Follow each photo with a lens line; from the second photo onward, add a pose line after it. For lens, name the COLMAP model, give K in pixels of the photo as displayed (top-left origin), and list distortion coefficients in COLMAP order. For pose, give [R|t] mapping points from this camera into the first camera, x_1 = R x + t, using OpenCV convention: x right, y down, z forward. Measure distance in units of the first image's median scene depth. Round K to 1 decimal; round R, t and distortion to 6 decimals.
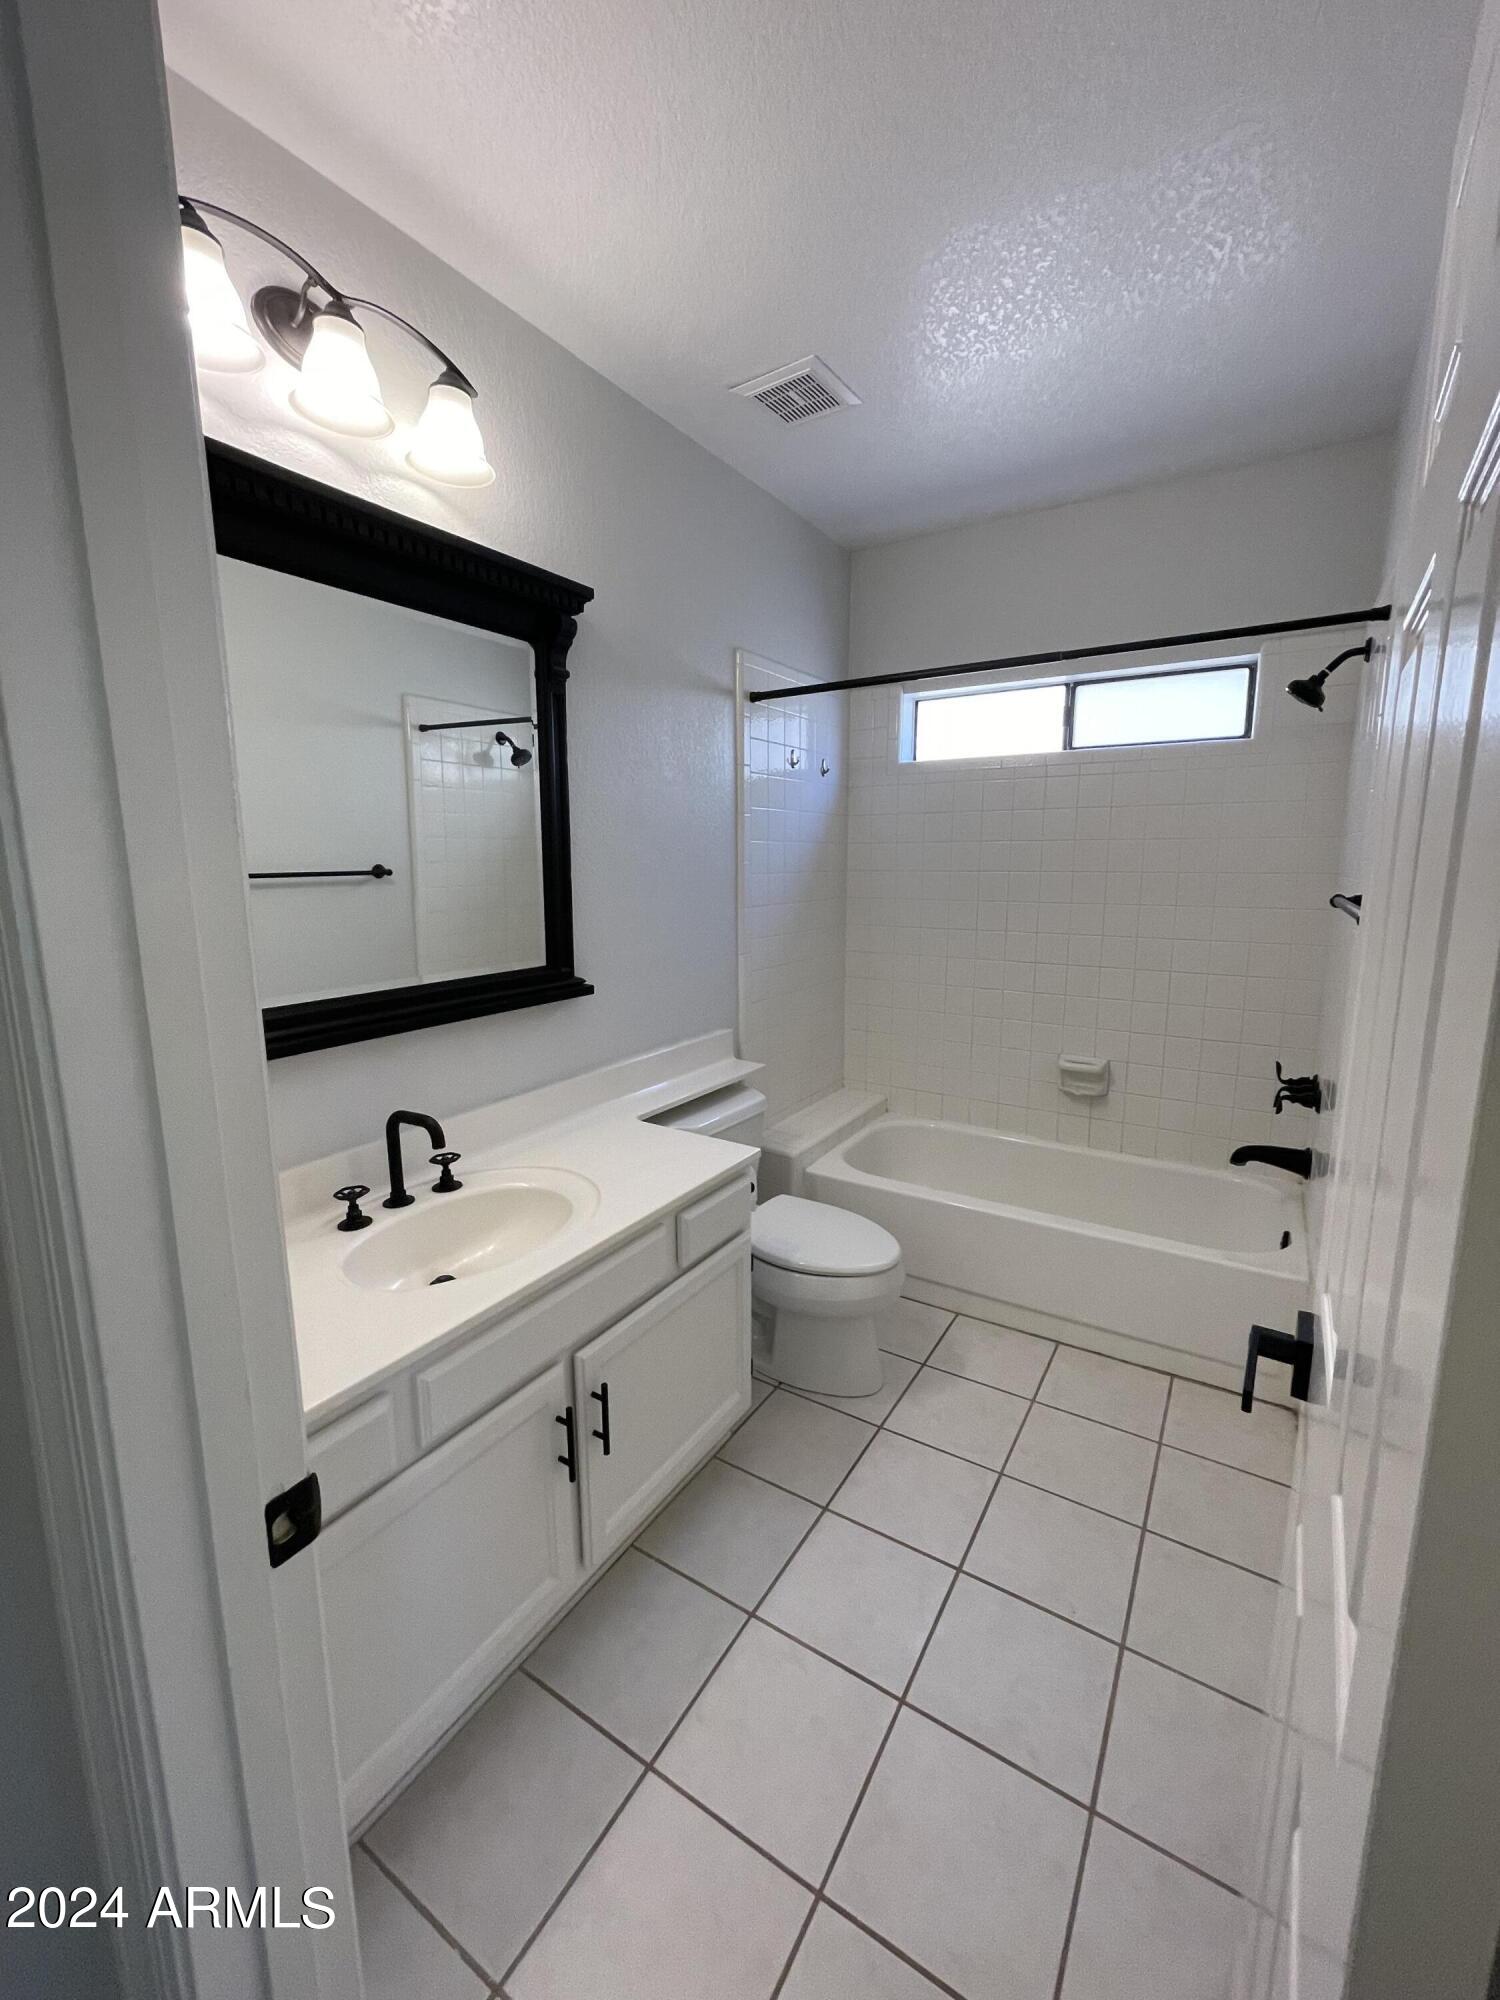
lens RADIAL K [[812.2, 0, 746.4], [0, 812.2, 984.7], [0, 0, 1]] dist [0.001262, 0.000366]
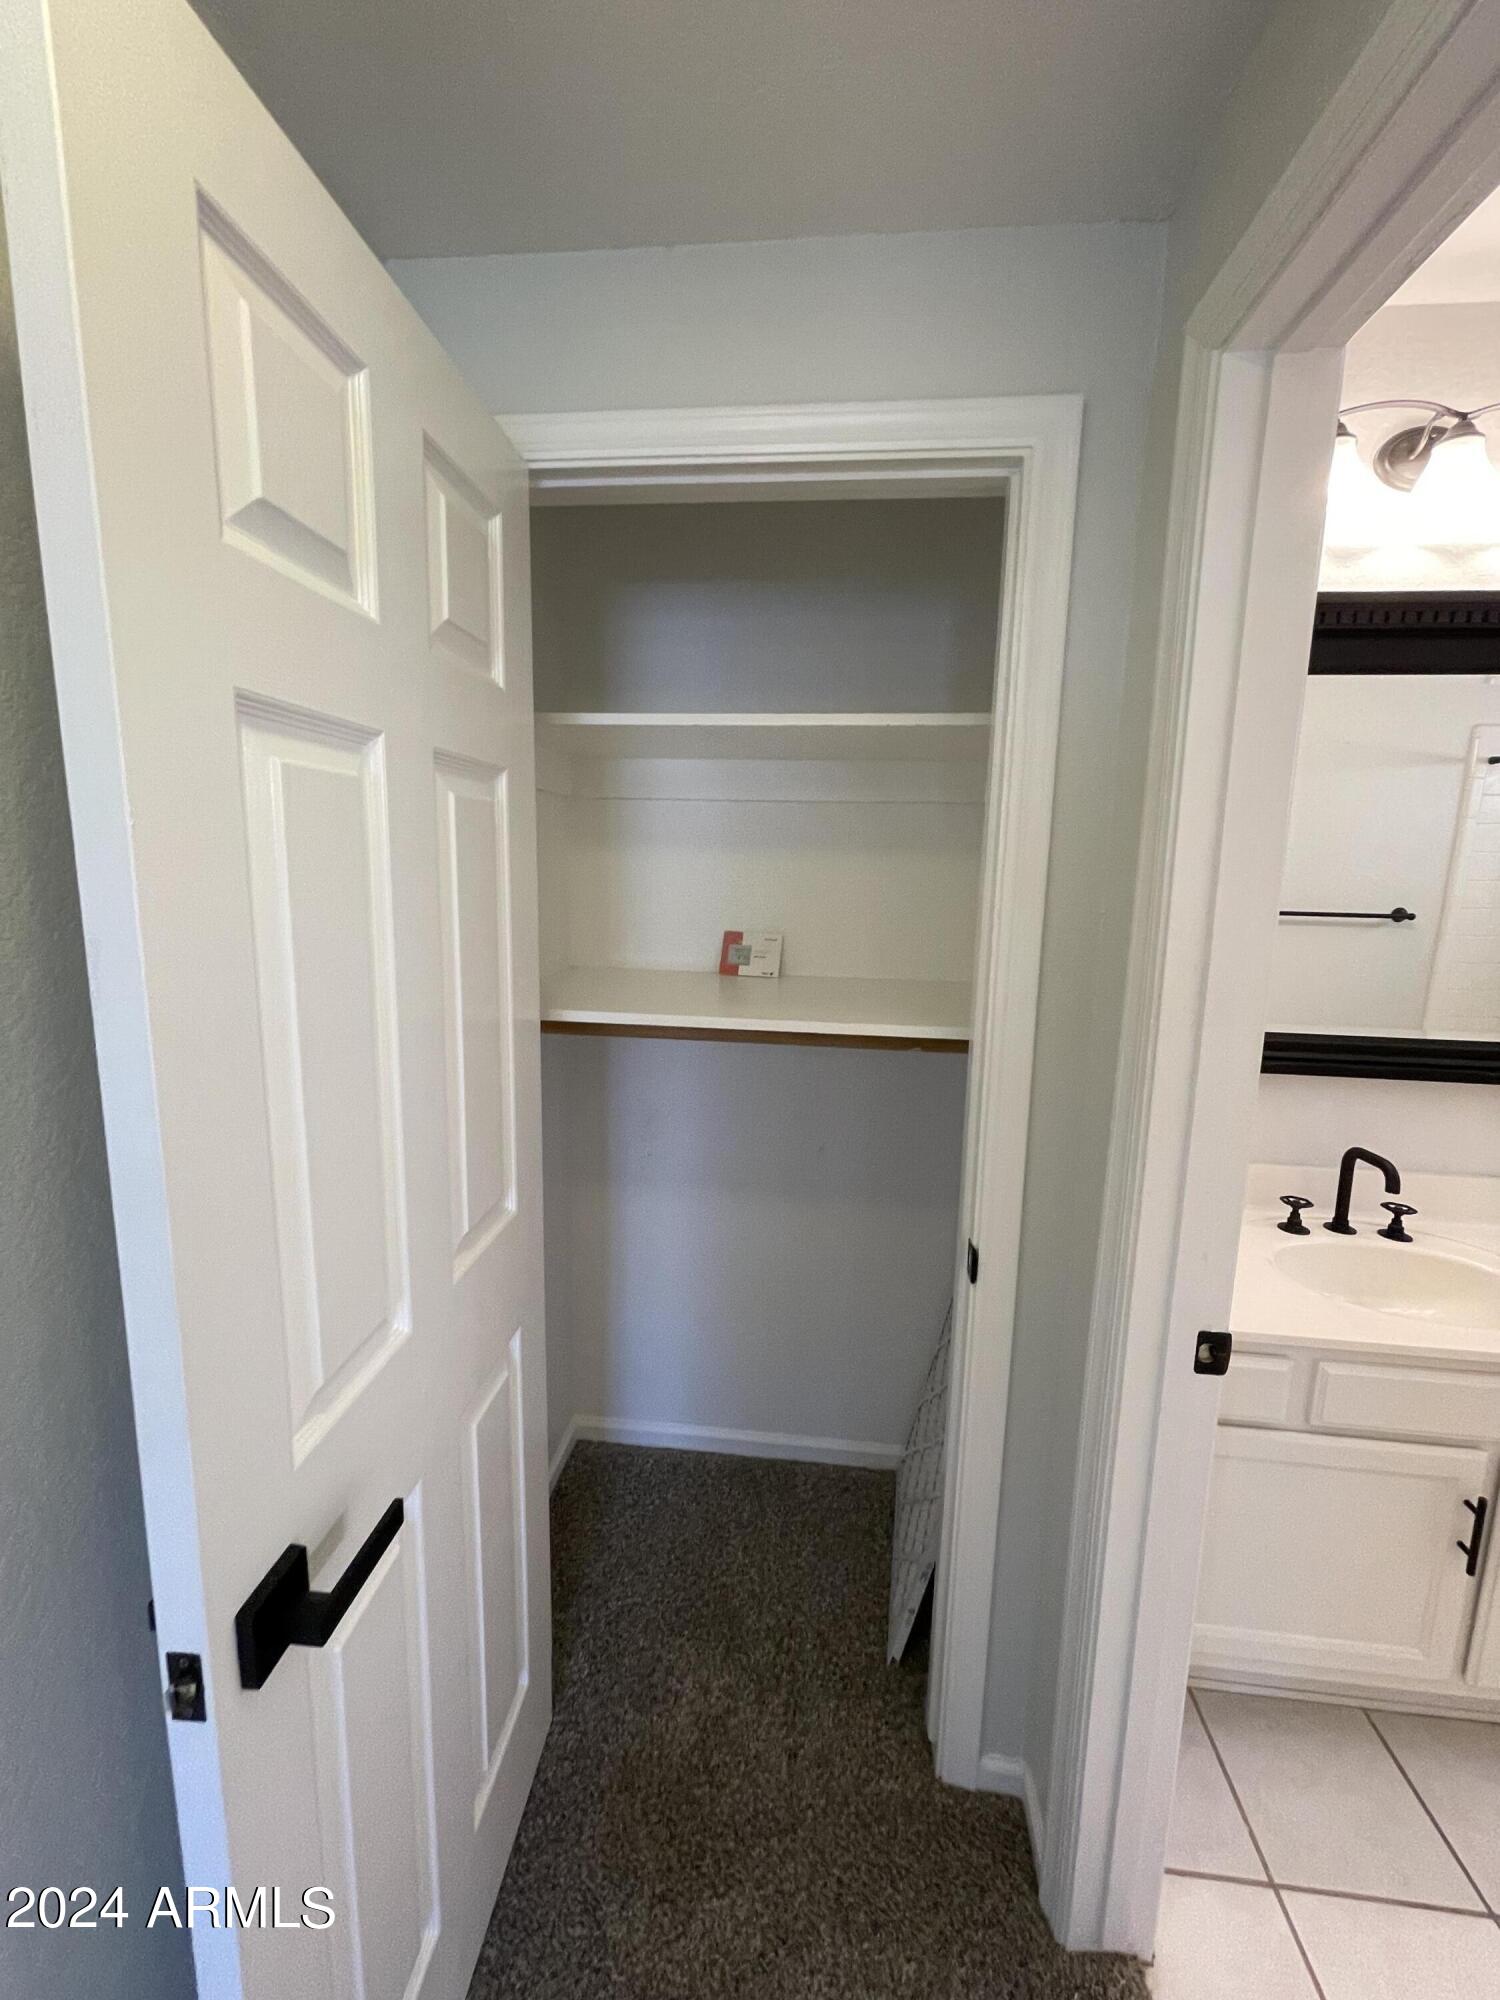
lens RADIAL K [[812.2, 0, 746.4], [0, 812.2, 984.7], [0, 0, 1]] dist [0.001262, 0.000366]
pose [[0.446477, 0.149580, -0.882204, 0.139588], [-0.166276, 0.982626, 0.082455, -0.013515], [0.879210, 0.109875, 0.463591, -0.260434]]
